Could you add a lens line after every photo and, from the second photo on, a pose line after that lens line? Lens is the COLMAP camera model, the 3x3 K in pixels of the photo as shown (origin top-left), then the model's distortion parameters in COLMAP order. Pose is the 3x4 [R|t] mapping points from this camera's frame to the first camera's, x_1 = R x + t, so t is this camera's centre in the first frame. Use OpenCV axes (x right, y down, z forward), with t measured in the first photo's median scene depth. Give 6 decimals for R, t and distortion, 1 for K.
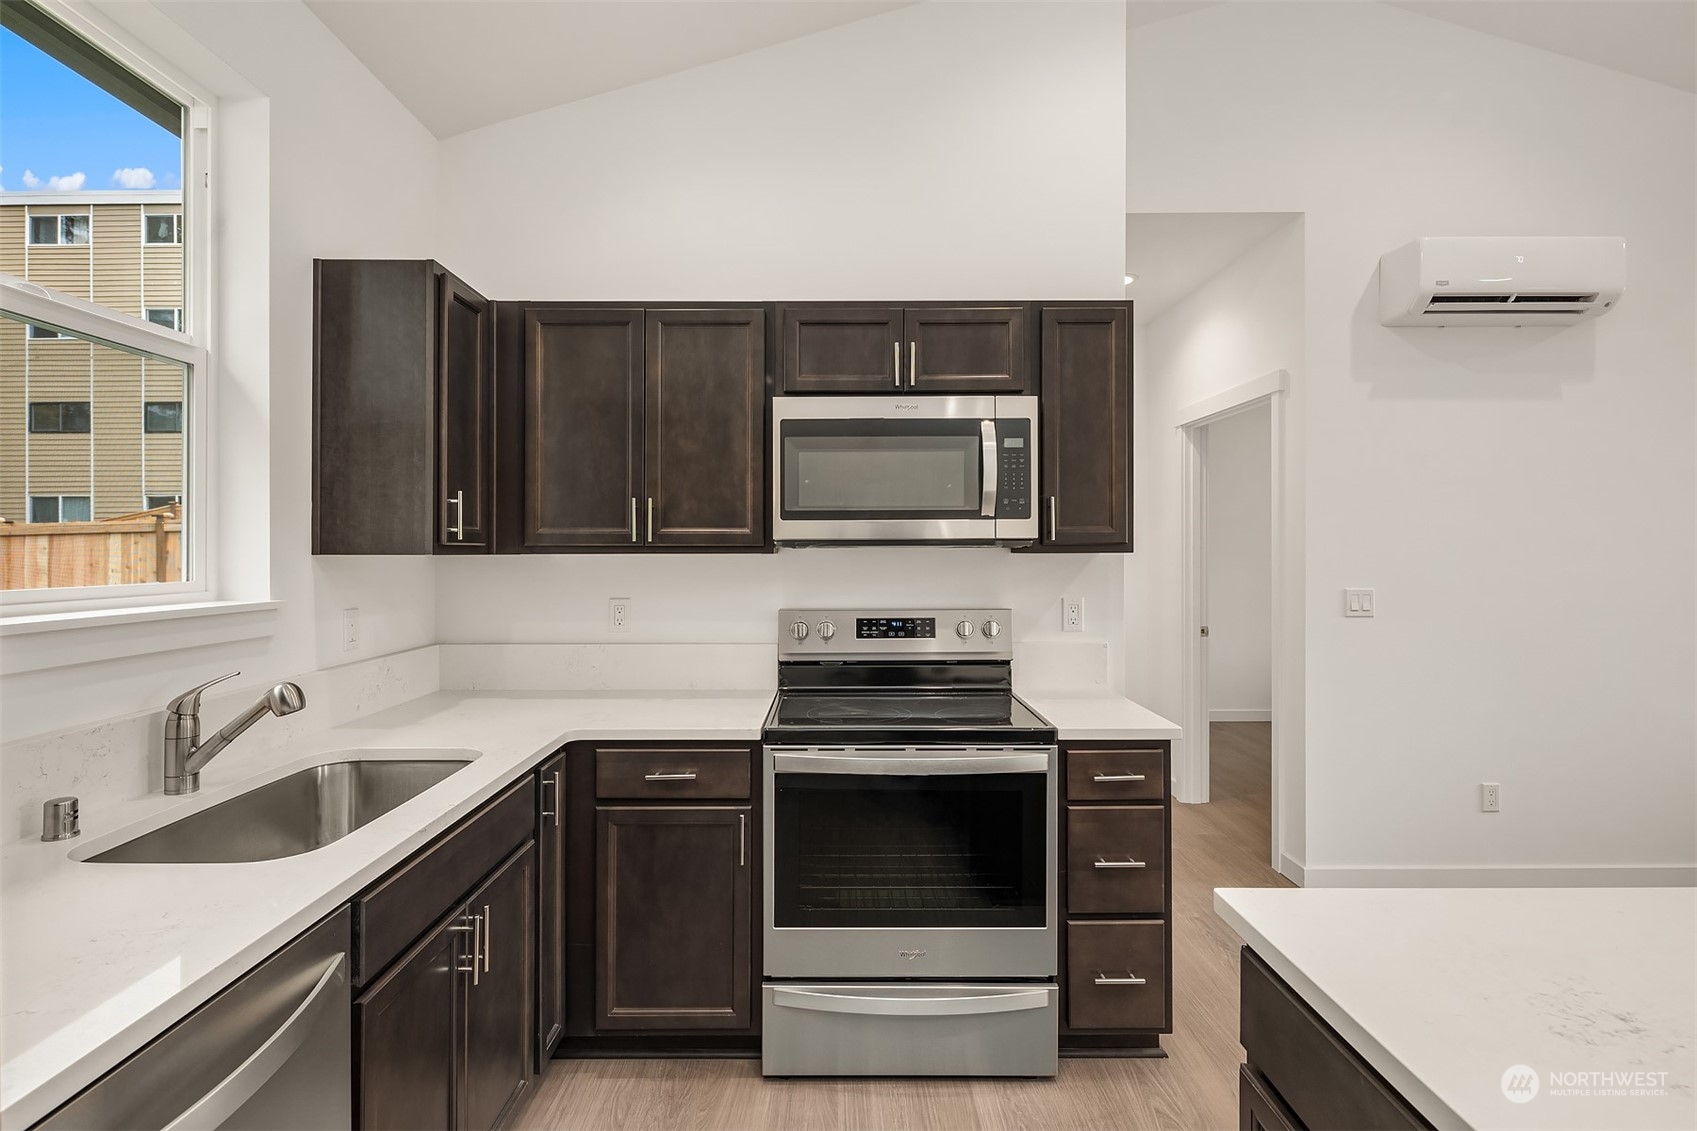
lens RADIAL K [[833.9, 0, 842.9], [0, 833.9, 549.0], [0, 0, 1]] dist [0.002228, 0.000230]
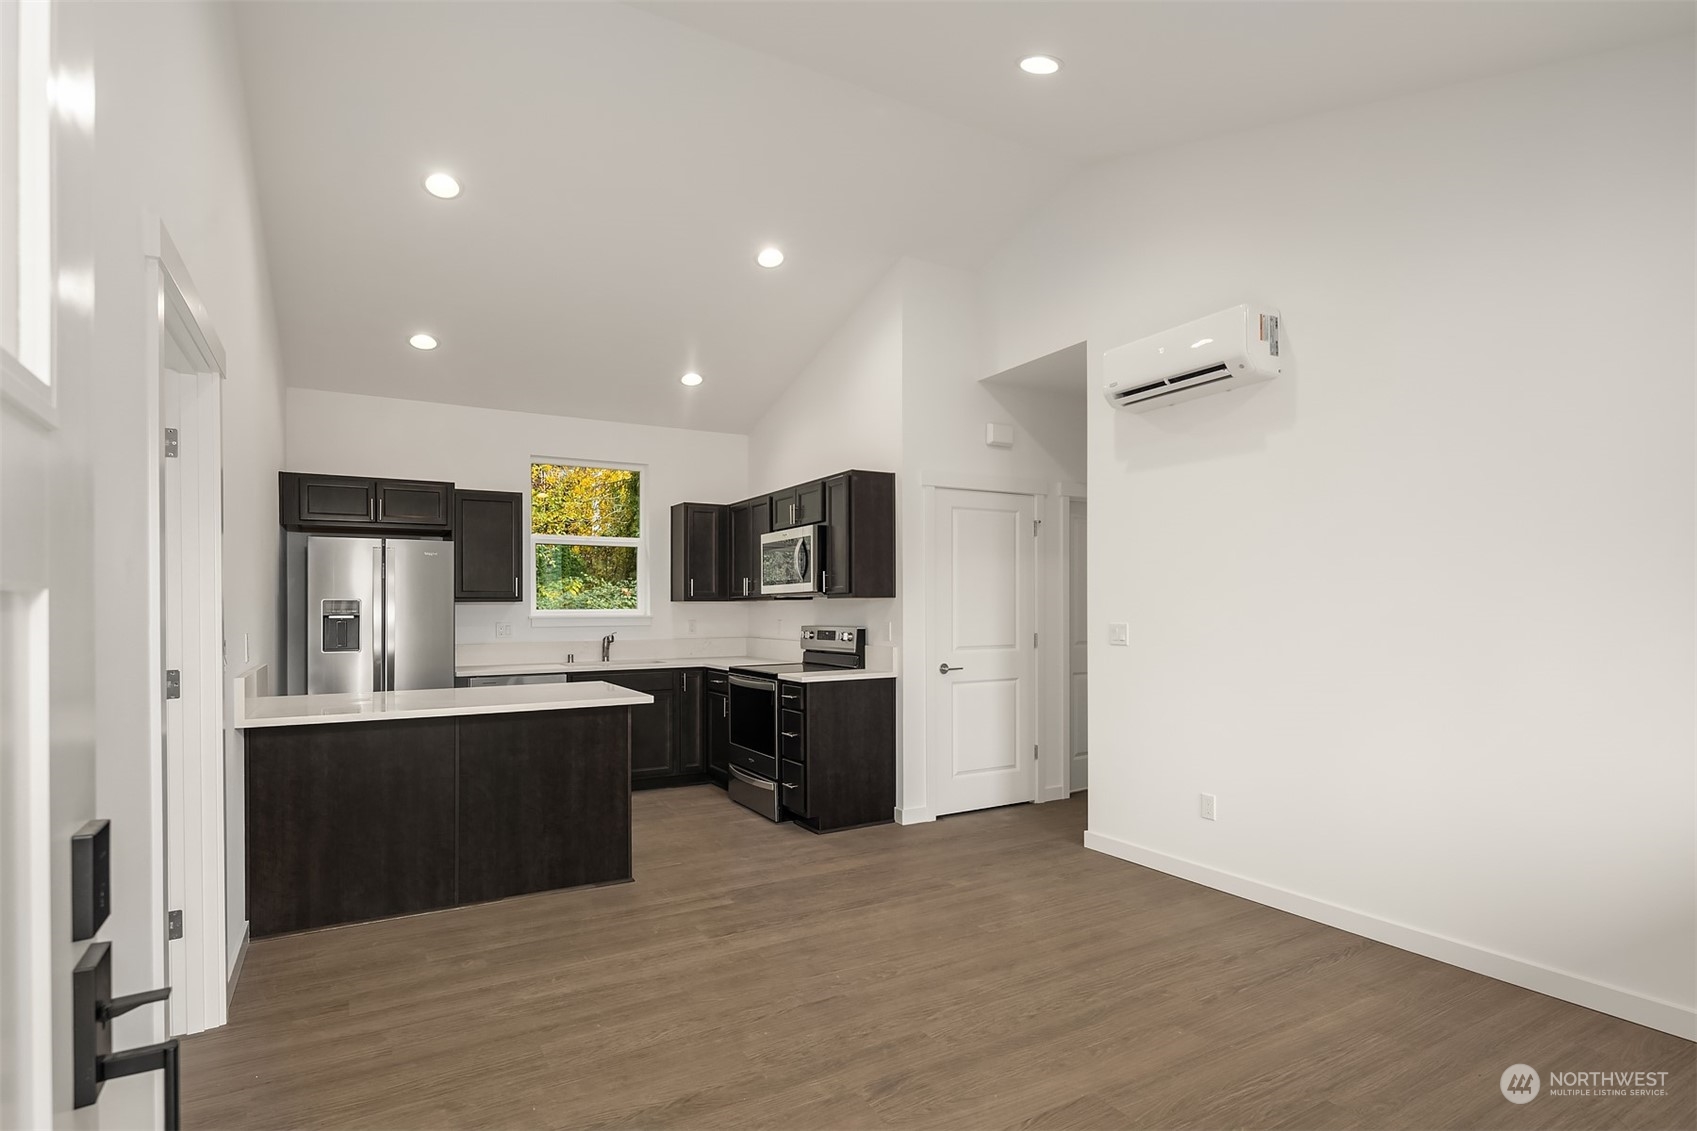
lens RADIAL K [[855.2, 0, 881.1], [0, 855.2, 609.8], [0, 0, 1]] dist [0.001123, 0.000261]
pose [[0.518192, -0.000368, -0.855264, 2.208540], [0.007446, 0.999964, 0.004081, 0.026555], [0.855232, -0.008483, 0.518176, 0.012004]]
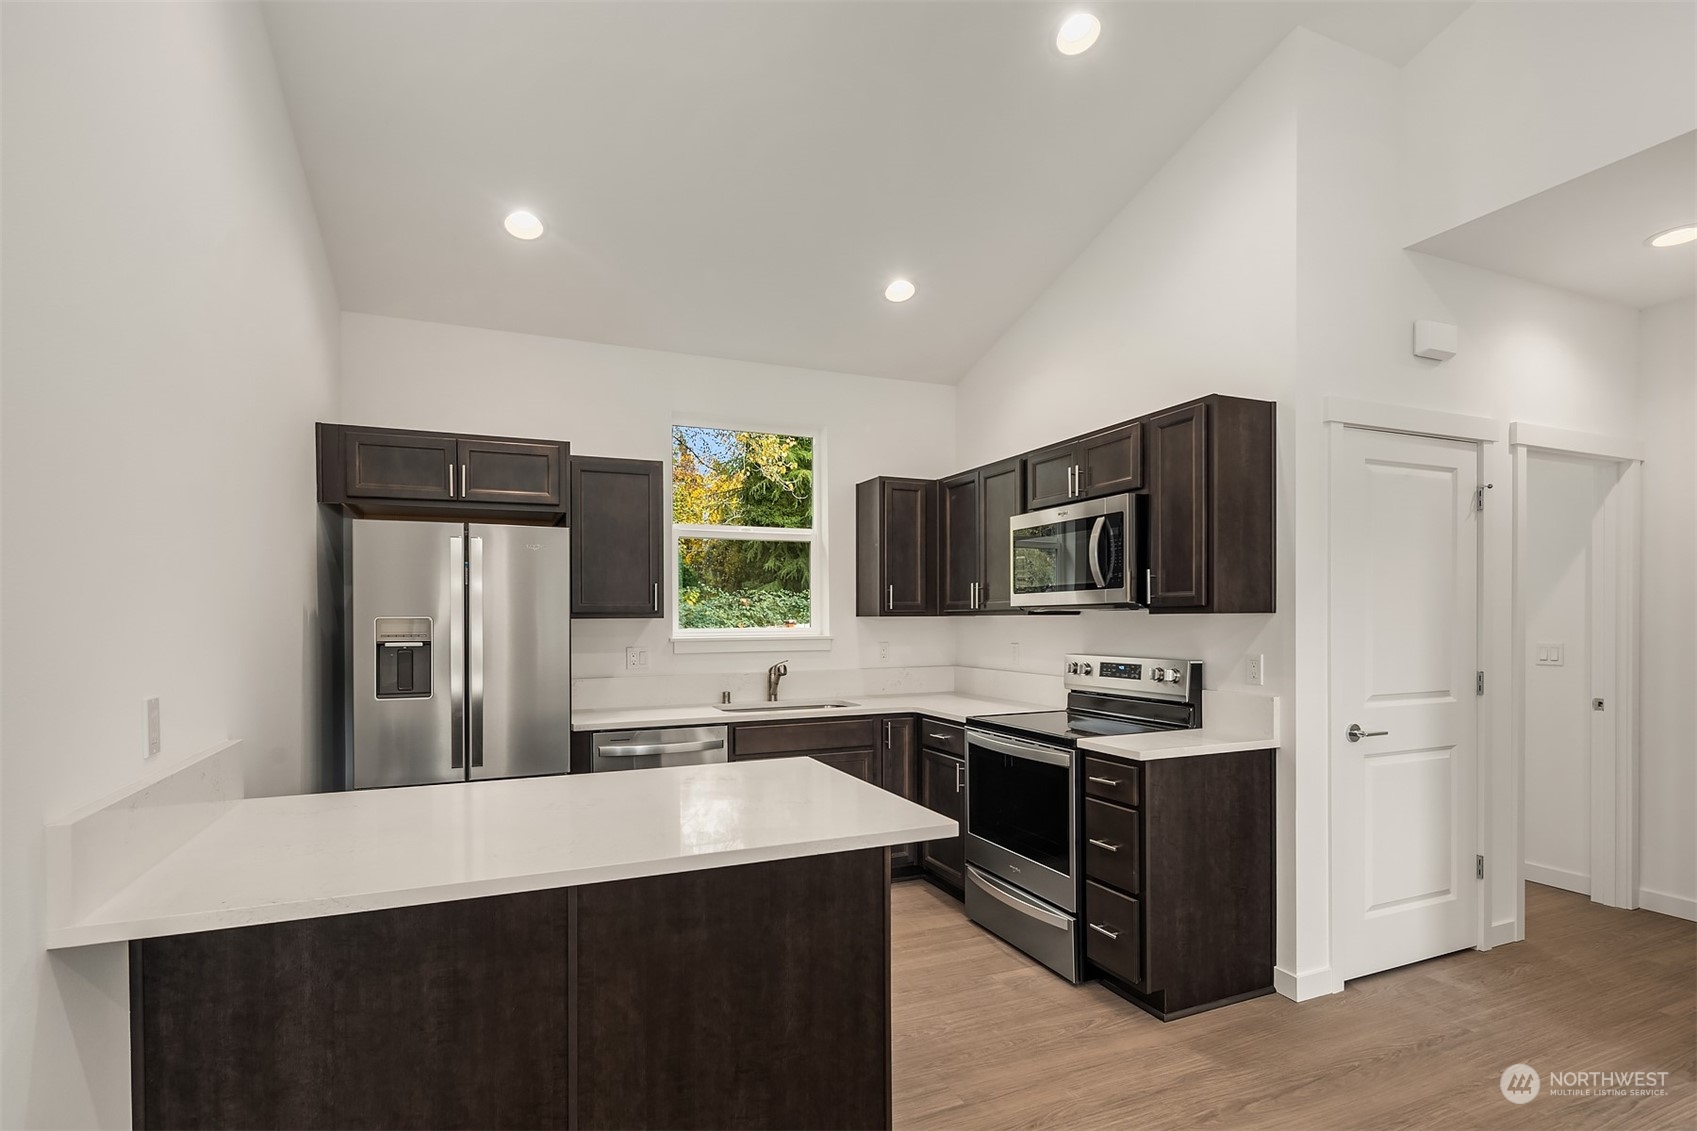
lens RADIAL K [[838.4, 0, 868.9], [0, 838.4, 624.8], [0, 0, 1]] dist [0.000216, -0.000637]
pose [[0.408580, 0.006186, -0.912702, 1.266665], [0.007732, 0.999918, 0.010238, 0.004764], [0.912690, -0.011240, 0.408498, 0.095320]]
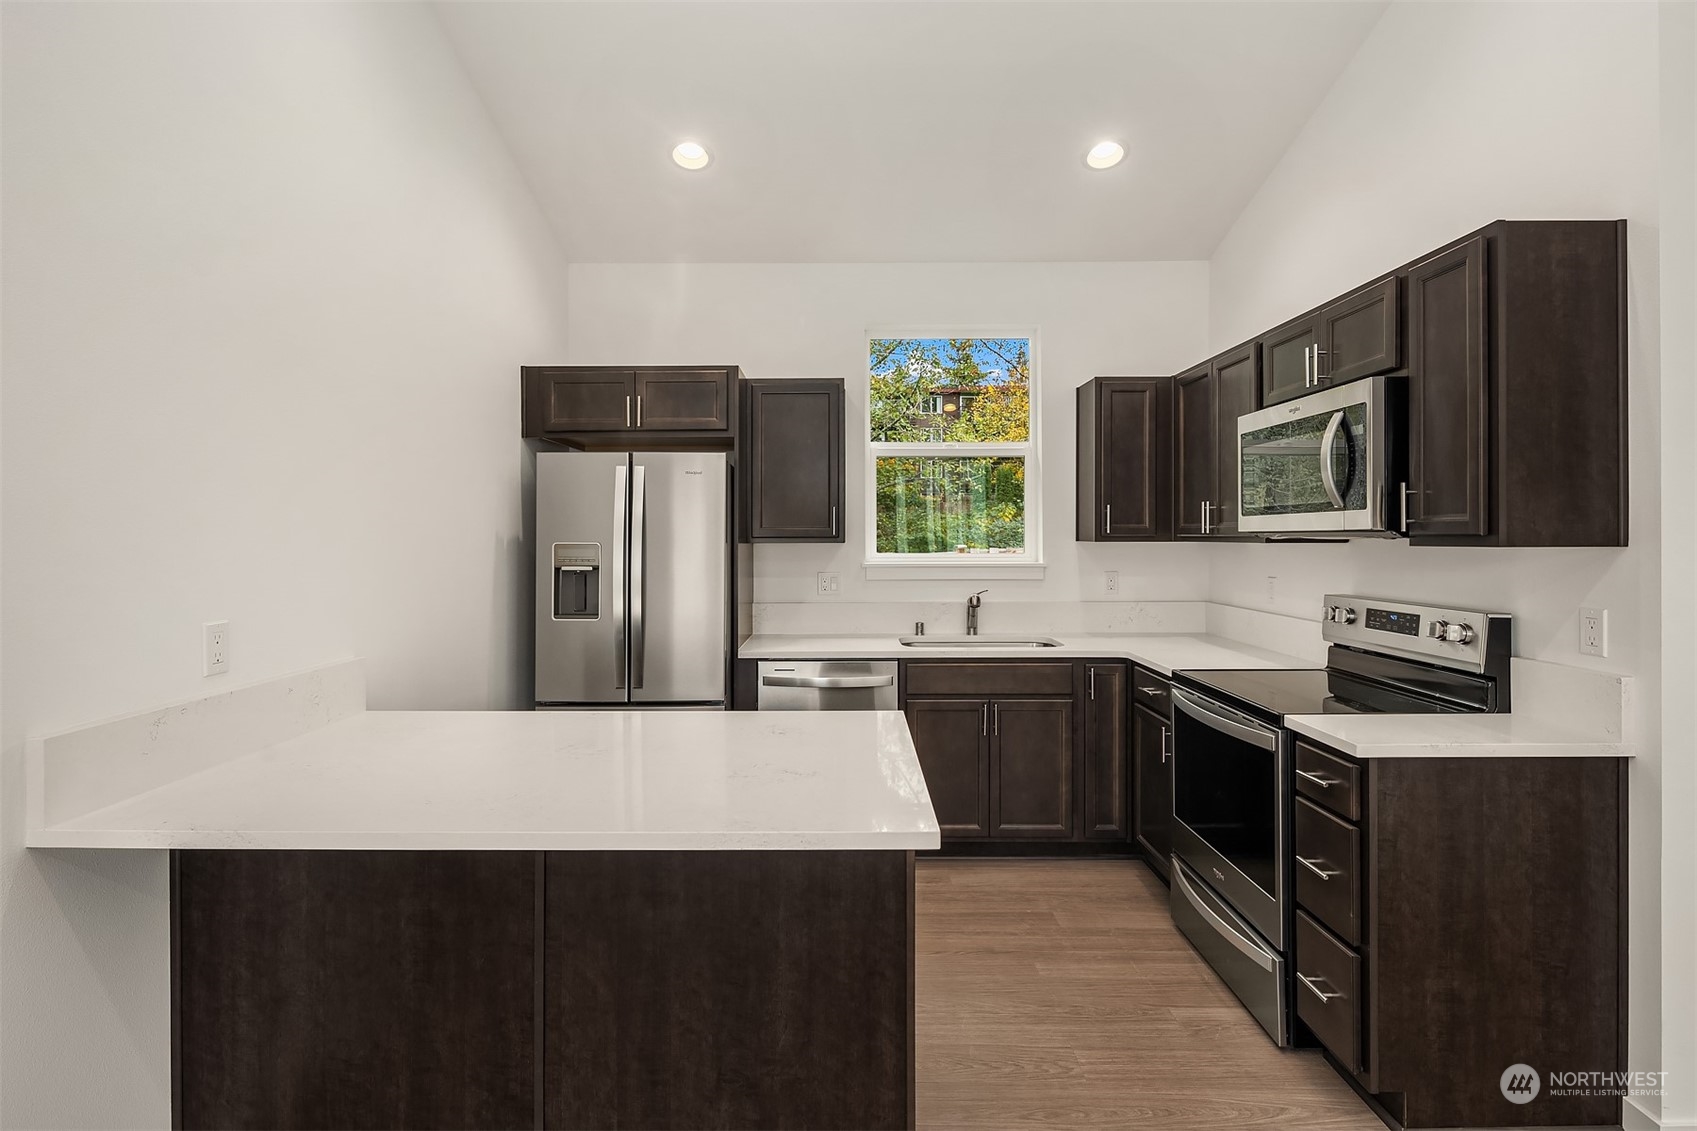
lens RADIAL K [[856.7, 0, 849.4], [0, 856.7, 532.9], [0, 0, 1]] dist [-0.001227, -0.000511]
pose [[-0.001161, -0.001551, -0.999998, 1.193790], [0.005342, 0.999985, -0.001558, -0.011279], [0.999985, -0.005344, -0.001153, 0.418179]]
